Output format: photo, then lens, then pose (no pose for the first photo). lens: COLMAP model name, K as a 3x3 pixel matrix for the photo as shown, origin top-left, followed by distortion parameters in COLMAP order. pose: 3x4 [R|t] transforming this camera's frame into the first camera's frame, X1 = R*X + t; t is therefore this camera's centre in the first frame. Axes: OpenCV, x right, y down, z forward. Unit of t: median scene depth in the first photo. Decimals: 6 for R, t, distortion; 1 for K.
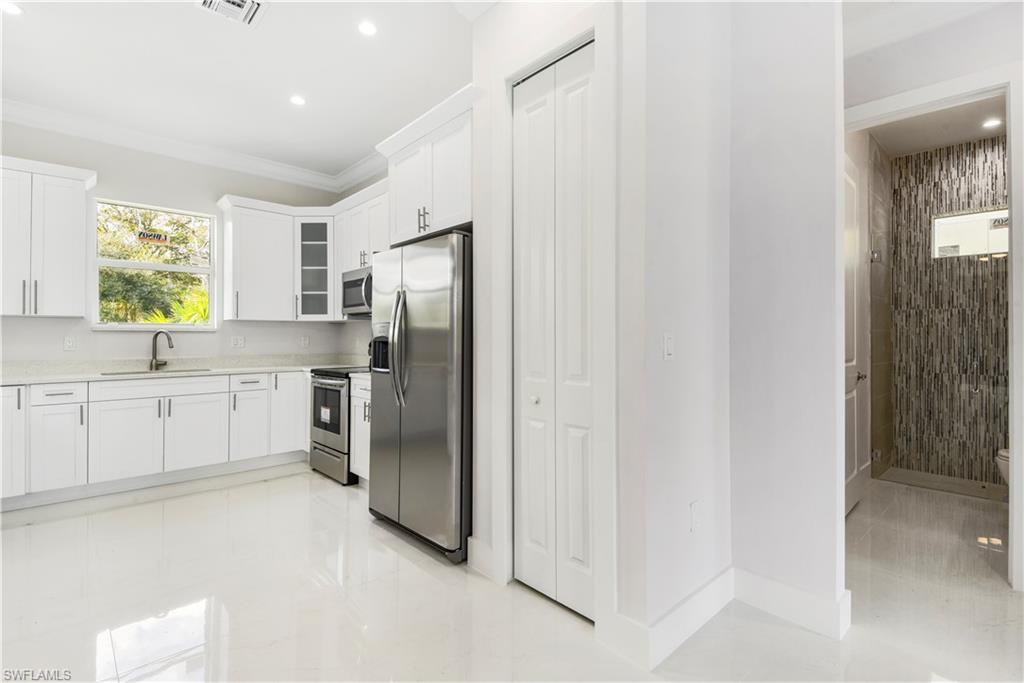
lens RADIAL K [[484.5, 0, 510.1], [0, 484.5, 329.5], [0, 0, 1]] dist [0.033410, -0.012958]
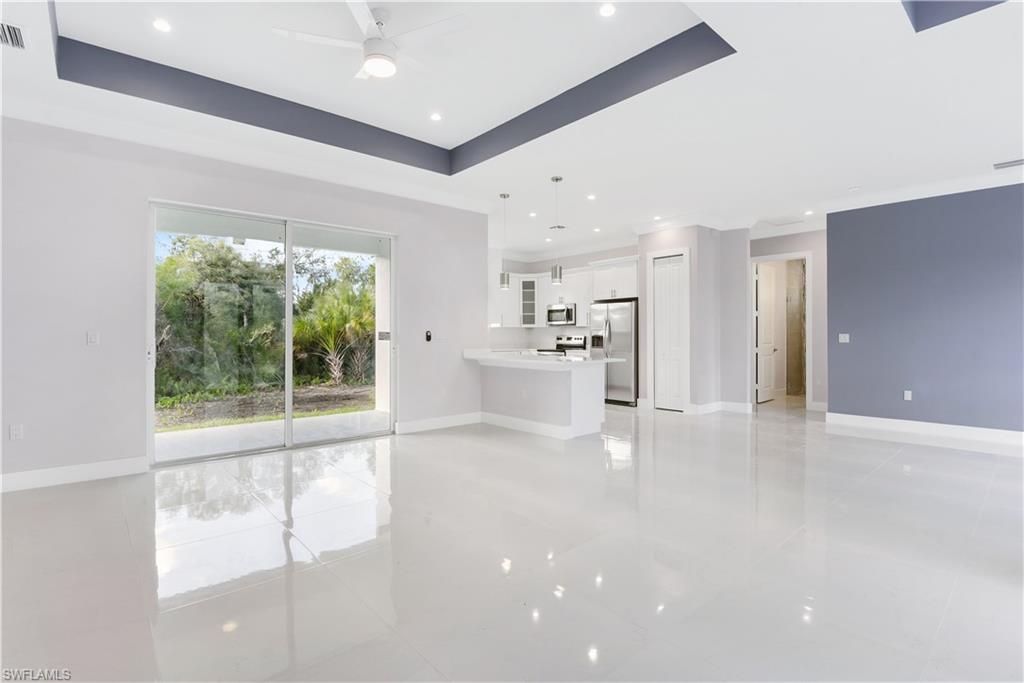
lens RADIAL K [[484.5, 0, 510.1], [0, 484.5, 329.5], [0, 0, 1]] dist [0.033410, -0.012958]
pose [[0.999439, -0.003678, -0.033282, -0.451030], [0.003888, 0.999973, 0.006243, -0.023613], [0.033258, -0.006368, 0.999426, -1.213884]]
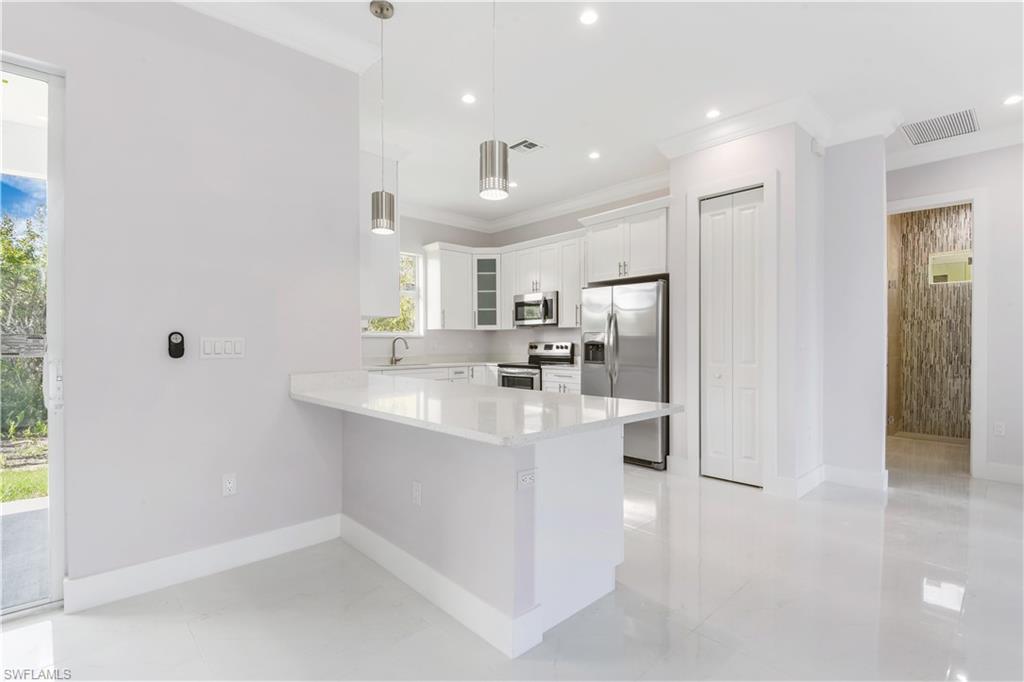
lens RADIAL K [[480.6, 0, 512.0], [0, 480.6, 341.0], [0, 0, 1]] dist [-0.003455, -0.000883]
pose [[0.999987, -0.004394, -0.002709, -0.357382], [0.004441, 0.999839, 0.017387, -0.009507], [0.002632, -0.017399, 0.999845, -0.402196]]
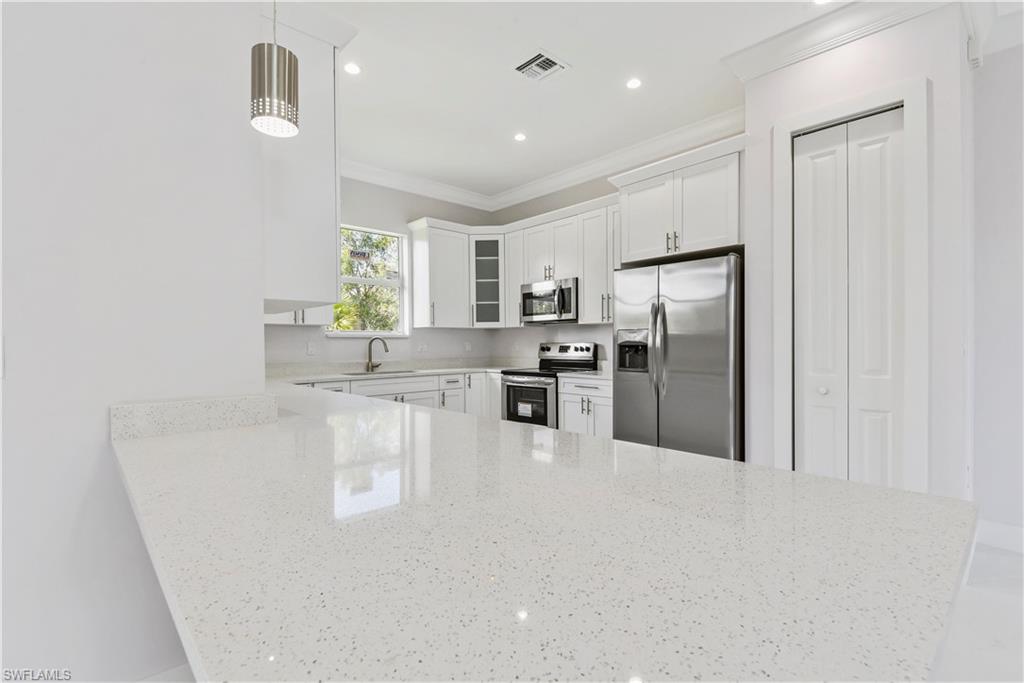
lens RADIAL K [[480.6, 0, 512.0], [0, 480.6, 341.5], [0, 0, 1]] dist [-0.003455, -0.000883]
pose [[0.999928, -0.007930, -0.008987, -0.367100], [0.008078, 0.999831, 0.016516, -0.003784], [0.008854, -0.016588, 0.999823, -0.118677]]
